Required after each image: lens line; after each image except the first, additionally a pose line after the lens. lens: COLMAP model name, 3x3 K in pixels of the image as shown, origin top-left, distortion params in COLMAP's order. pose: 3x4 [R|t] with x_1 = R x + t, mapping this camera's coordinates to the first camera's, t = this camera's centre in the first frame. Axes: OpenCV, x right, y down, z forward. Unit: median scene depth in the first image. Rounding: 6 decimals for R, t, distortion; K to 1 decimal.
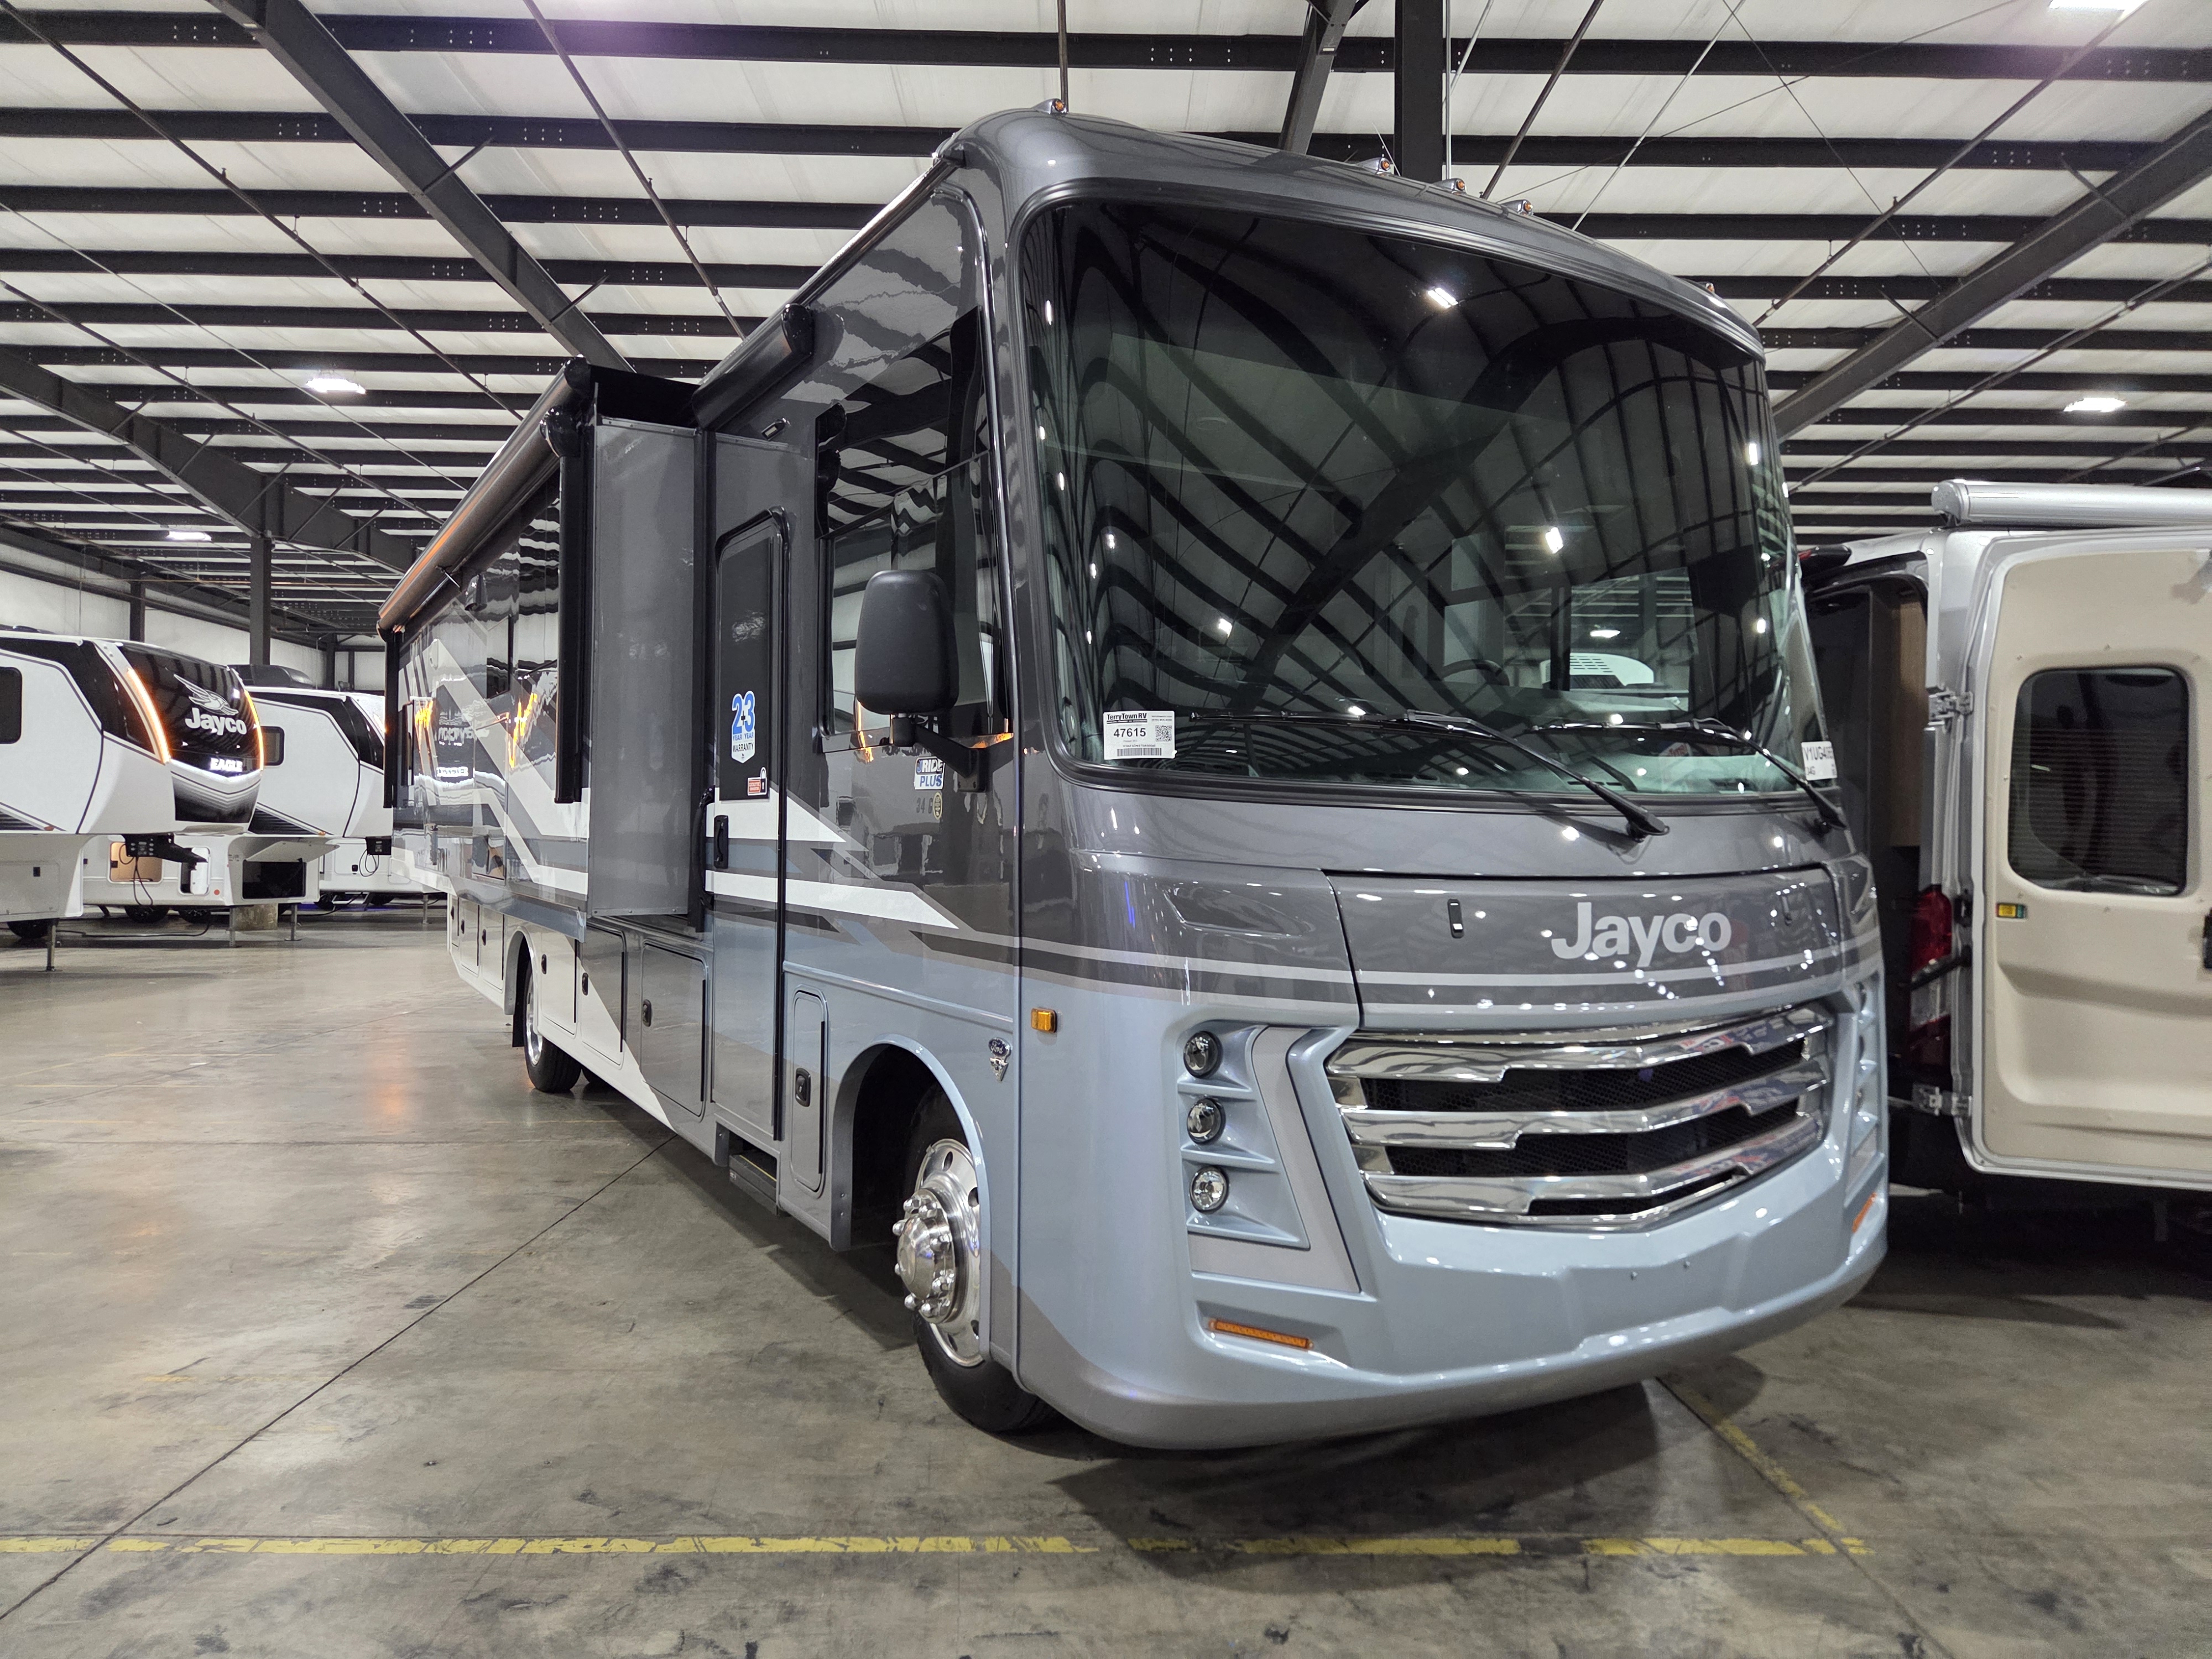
lens RADIAL K [[1492.8, 0, 1104.9], [0, 1492.8, 829.9], [0, 0, 1]] dist [0.062658, -0.056322]
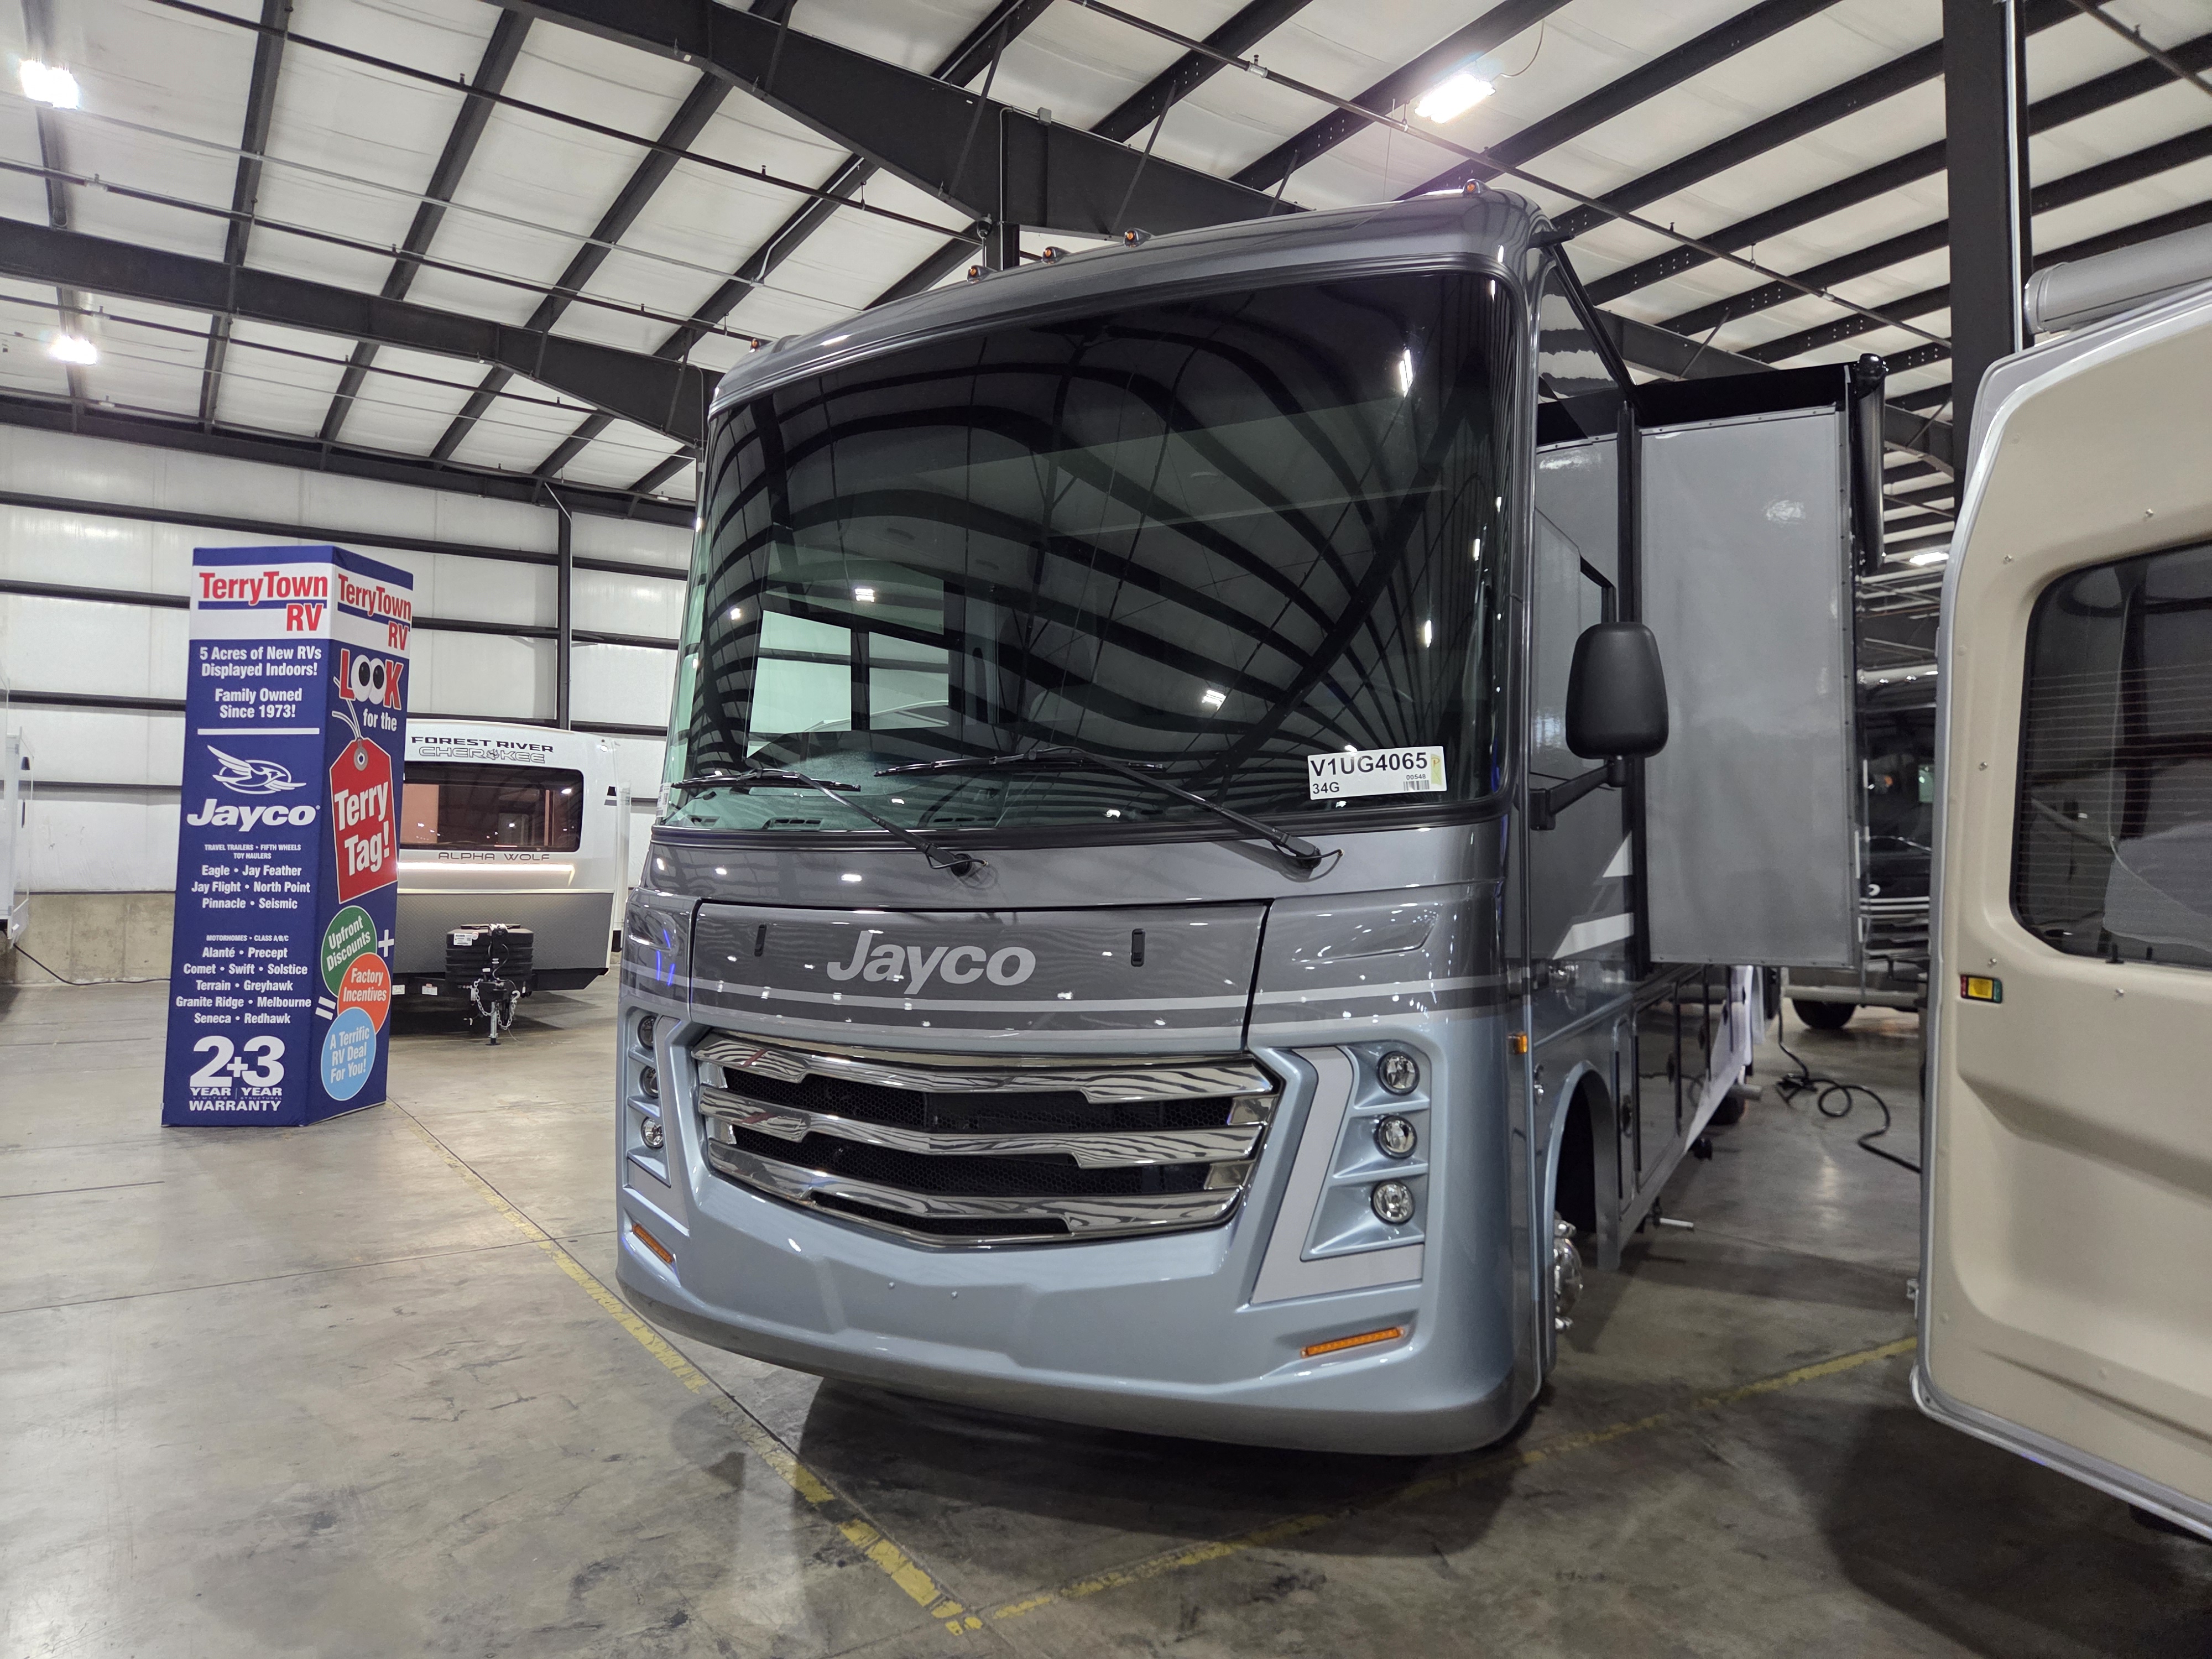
lens RADIAL K [[1492.8, 0, 1105.7], [0, 1492.8, 829.7], [0, 0, 1]] dist [0.062658, -0.056322]
pose [[0.527655, -0.031592, -0.848871, 1.331305], [0.007344, 0.999441, -0.032630, 0.011652], [0.849427, 0.010983, 0.527592, 0.568474]]
